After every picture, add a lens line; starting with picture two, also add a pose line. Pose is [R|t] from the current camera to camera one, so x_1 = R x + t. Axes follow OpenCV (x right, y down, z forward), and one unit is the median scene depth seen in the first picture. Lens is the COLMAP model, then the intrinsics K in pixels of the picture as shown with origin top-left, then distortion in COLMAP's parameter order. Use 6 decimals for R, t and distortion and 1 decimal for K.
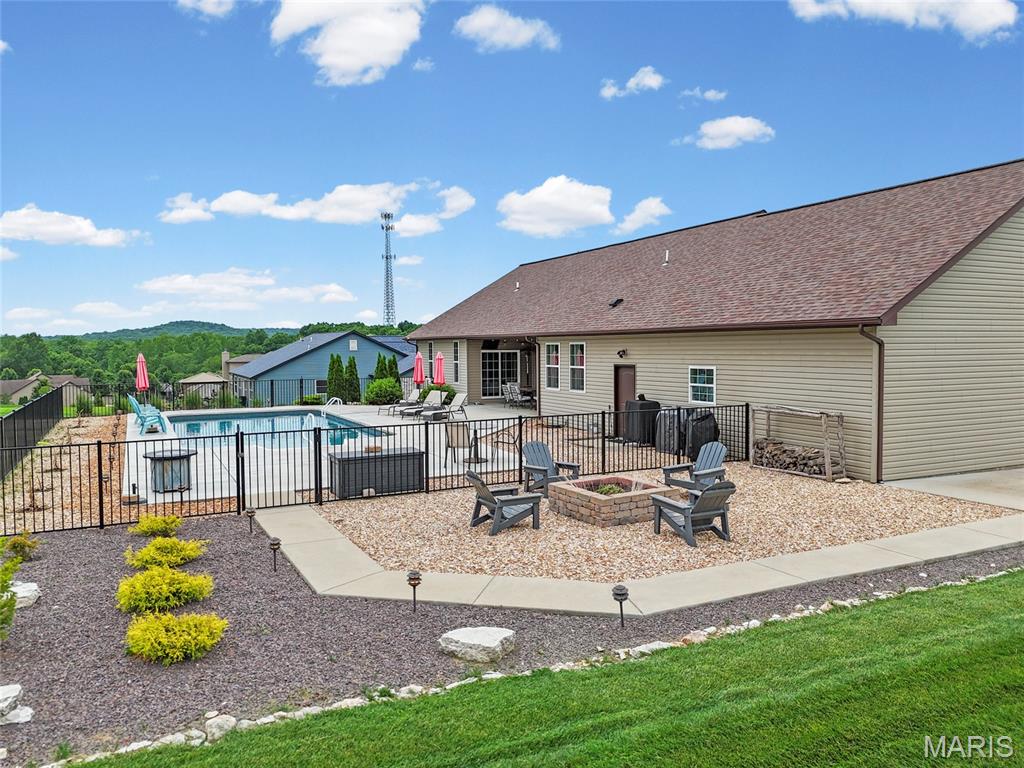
lens RADIAL K [[752.5, 0, 512.8], [0, 752.5, 388.1], [0, 0, 1]] dist [0.085141, -0.087029]
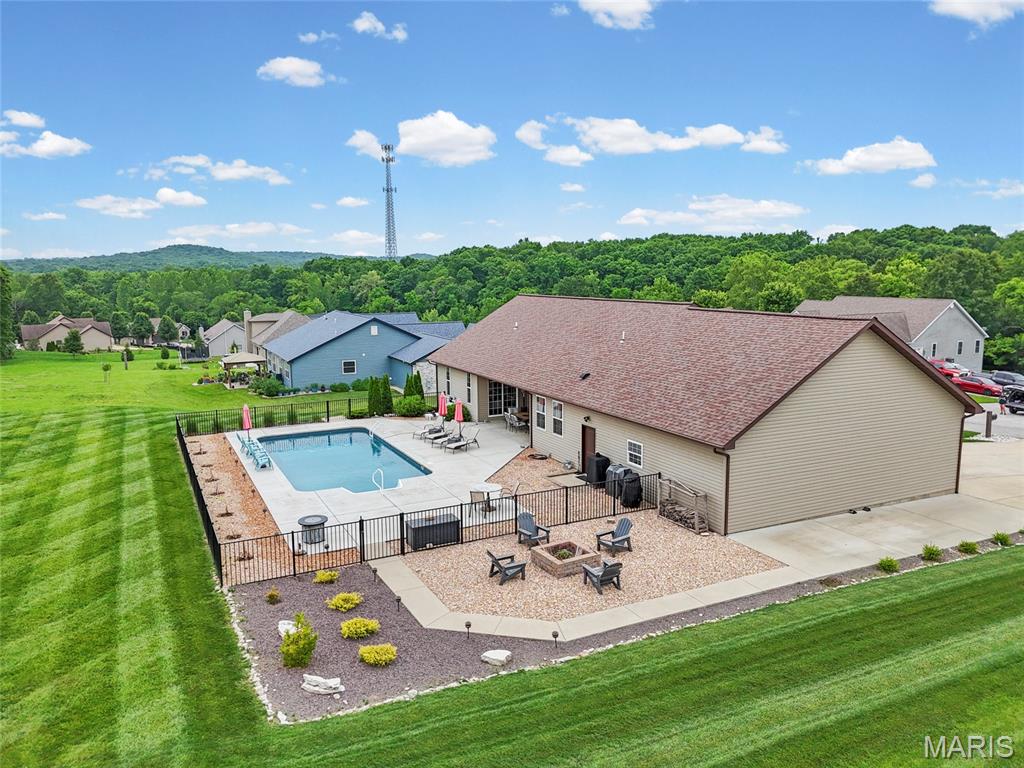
lens RADIAL K [[752.5, 0, 512.8], [0, 752.5, 388.1], [0, 0, 1]] dist [0.085141, -0.087029]
pose [[0.999999, 0.001316, -0.000880, 0.002996], [-0.001221, 0.994903, 0.100832, -0.274927], [0.001008, -0.100830, 0.994903, -0.483333]]
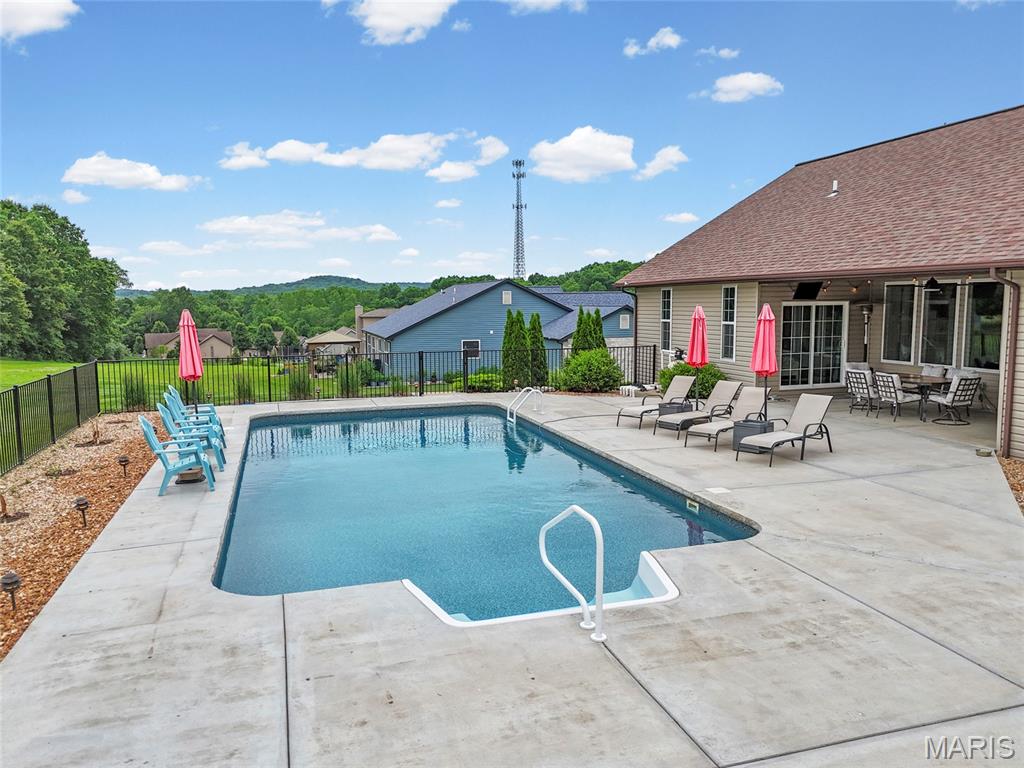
lens RADIAL K [[752.5, 0, 512.8], [0, 752.5, 388.1], [0, 0, 1]] dist [0.085141, -0.087029]
pose [[0.986607, 0.017114, -0.162215, -0.238114], [-0.007159, 0.998066, 0.061752, -0.032942], [0.162958, -0.059764, 0.984821, 0.676322]]
